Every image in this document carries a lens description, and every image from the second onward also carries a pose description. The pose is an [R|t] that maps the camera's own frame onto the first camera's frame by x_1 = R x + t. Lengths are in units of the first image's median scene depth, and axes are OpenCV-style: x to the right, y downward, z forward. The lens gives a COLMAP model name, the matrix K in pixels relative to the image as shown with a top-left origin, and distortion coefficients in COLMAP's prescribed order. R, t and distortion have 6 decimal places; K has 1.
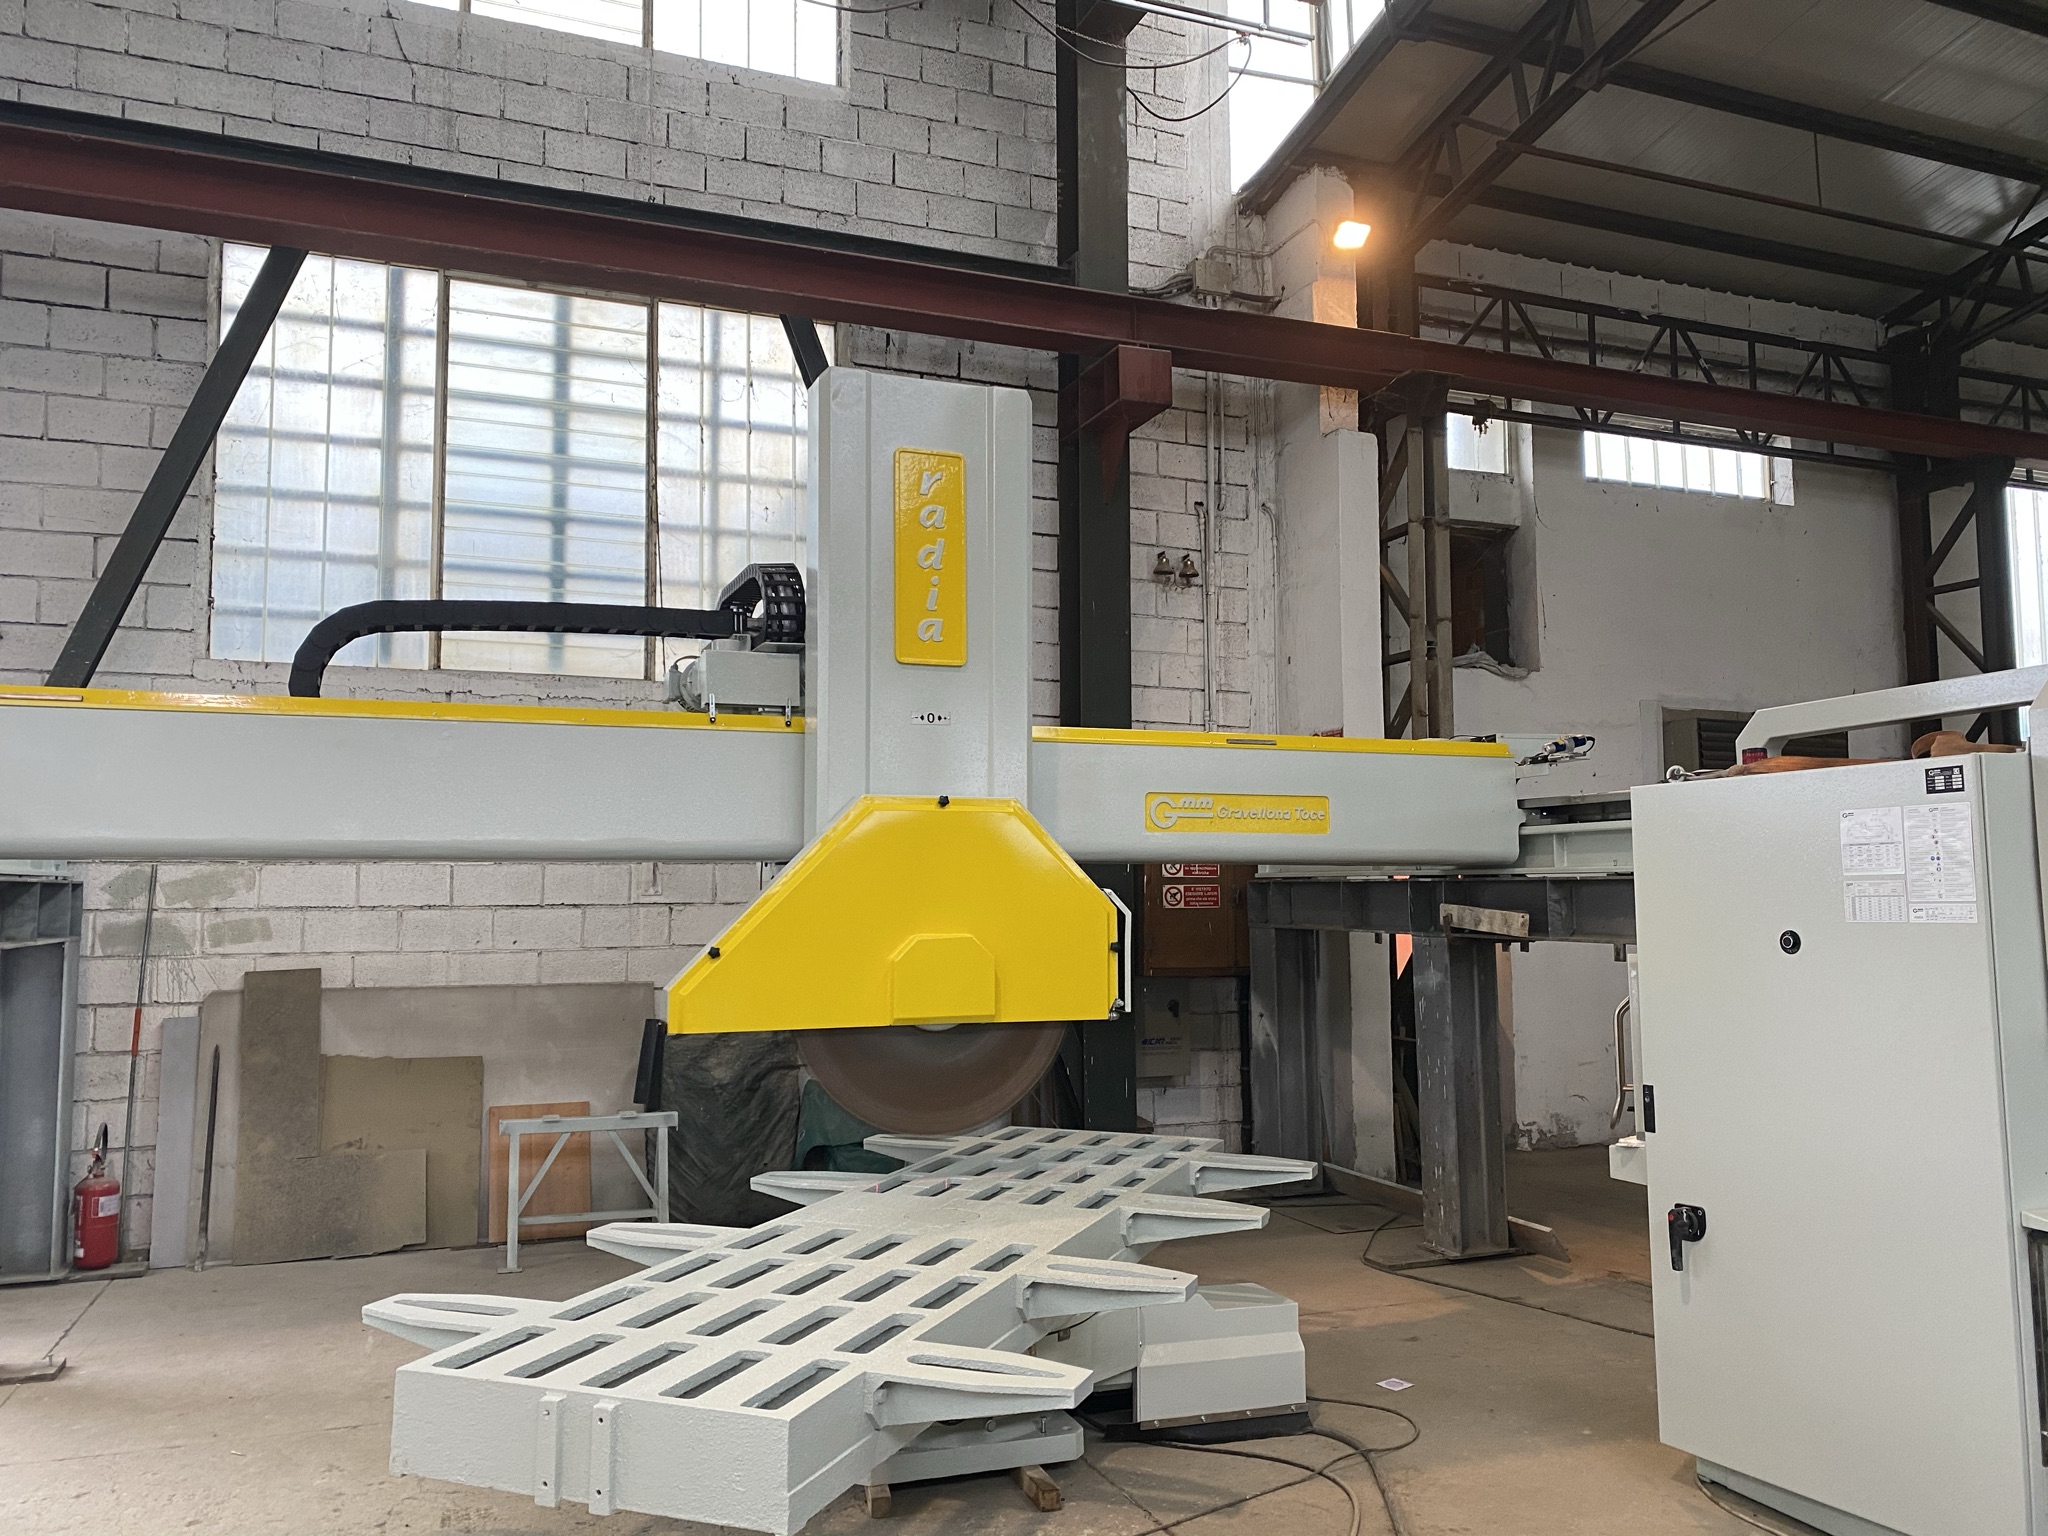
lens RADIAL K [[1549.4, 0, 1019.3], [0, 1549.4, 758.3], [0, 0, 1]] dist [0.093879, -0.113087]
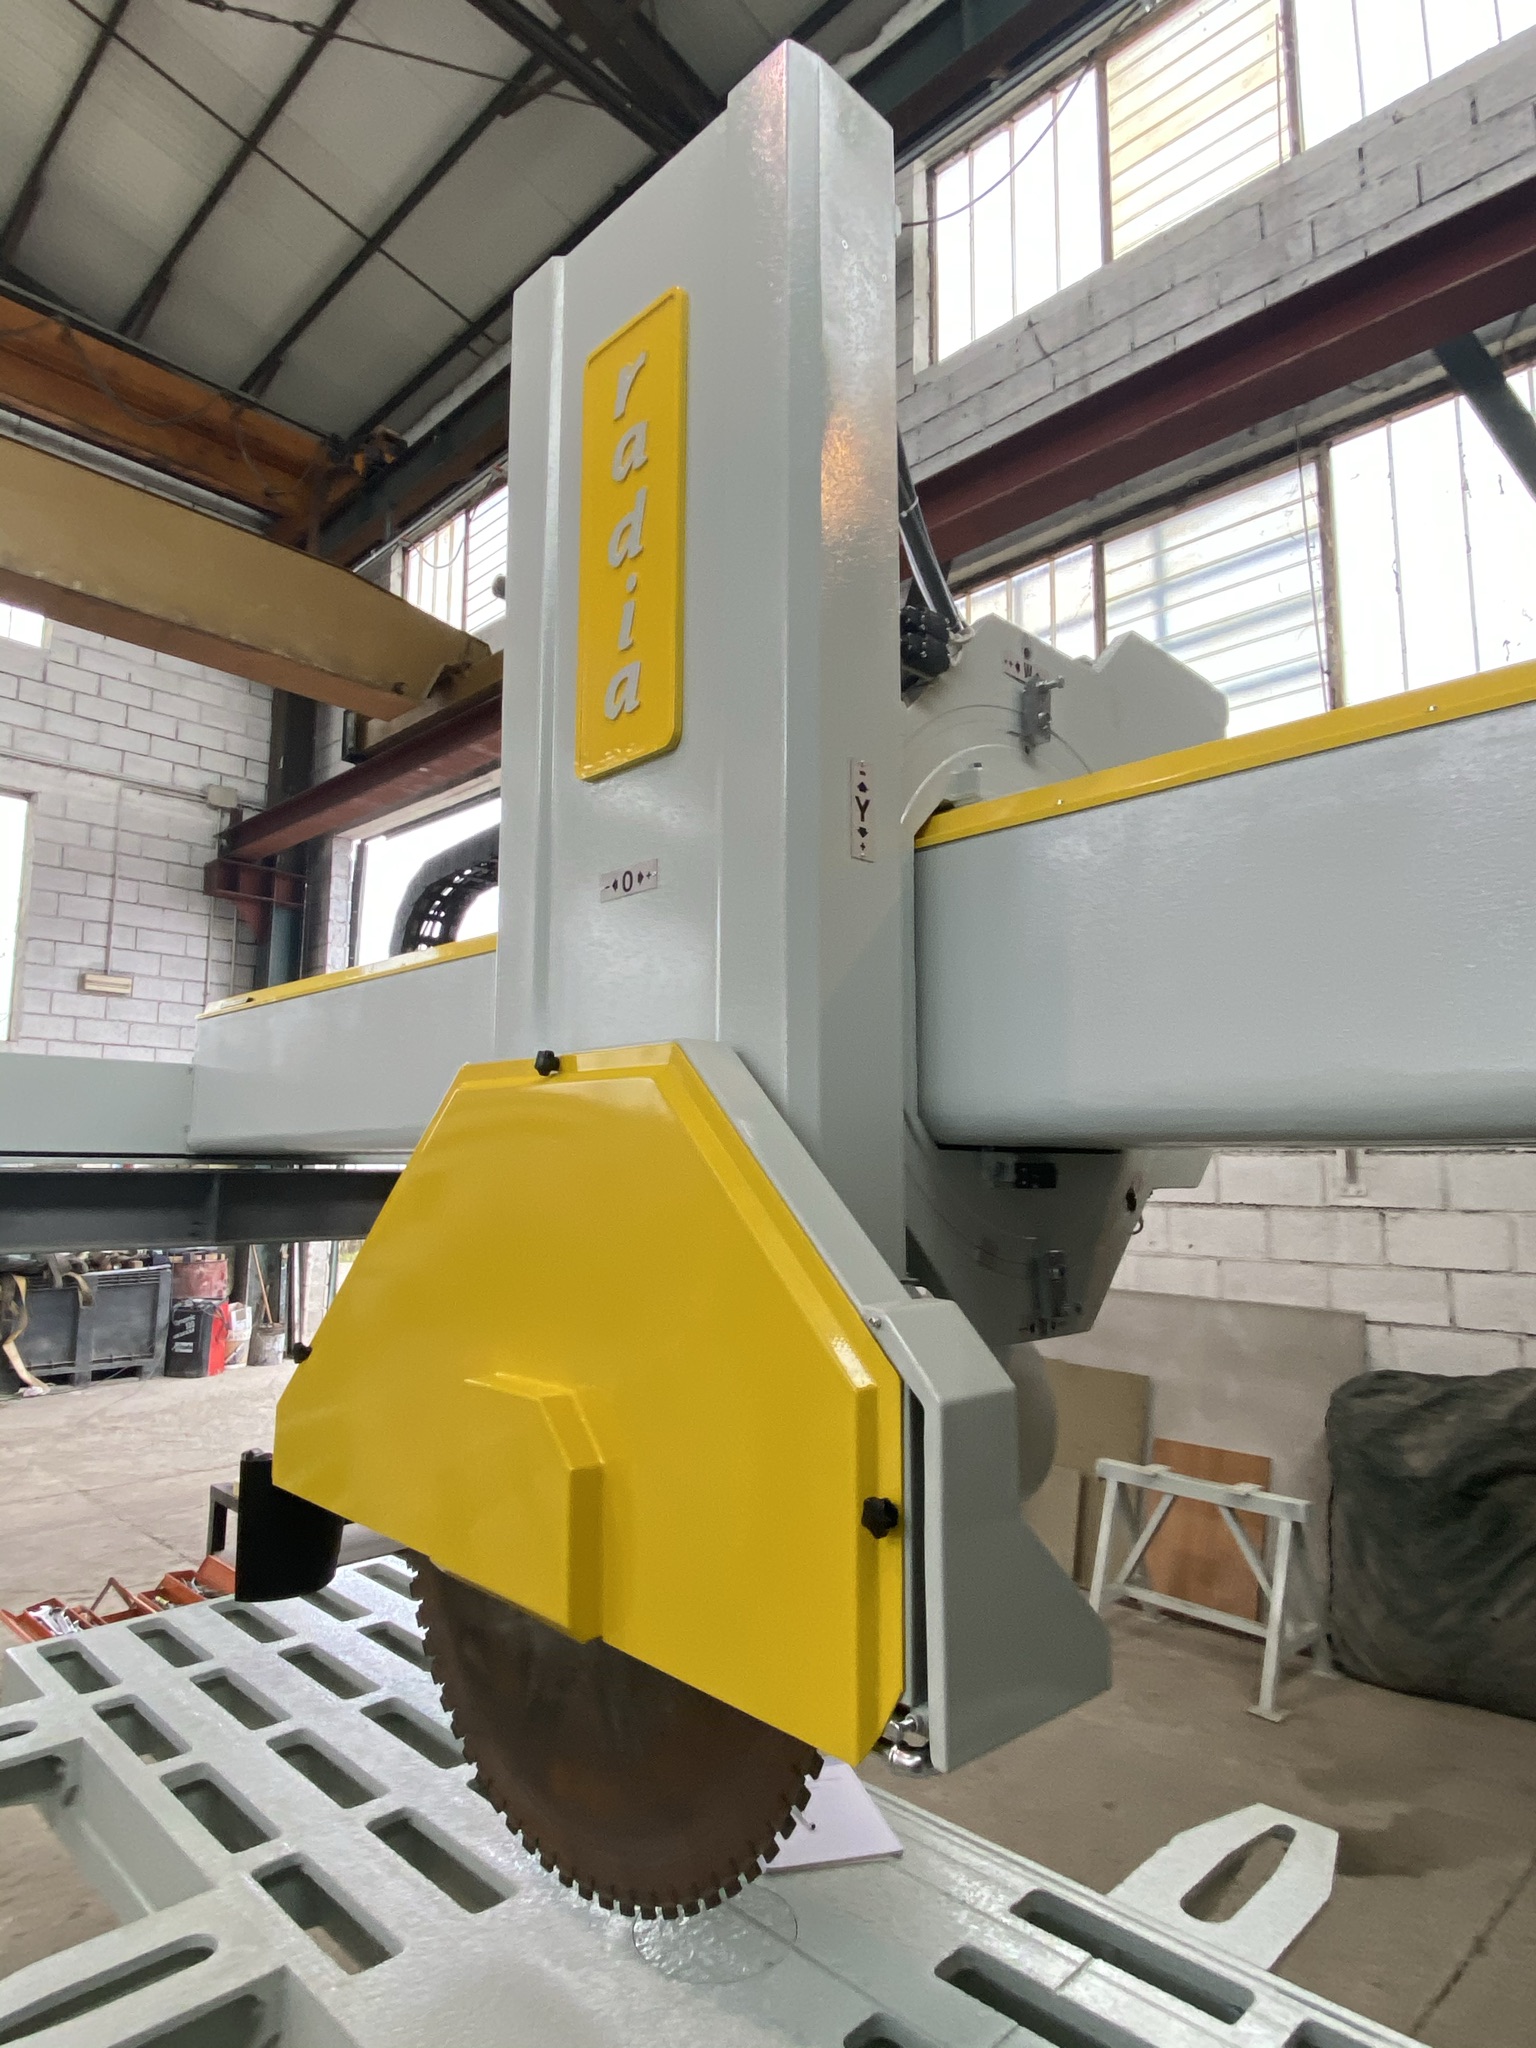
lens RADIAL K [[1119.7, 0, 767.4], [0, 1119.7, 1051.9], [0, 0, 1]] dist [-0.001207, 0.000435]
pose [[0.422083, -0.083432, -0.902710, 0.123625], [0.077707, 0.995421, -0.055667, 0.022058], [0.903221, -0.046651, 0.426634, 0.441901]]
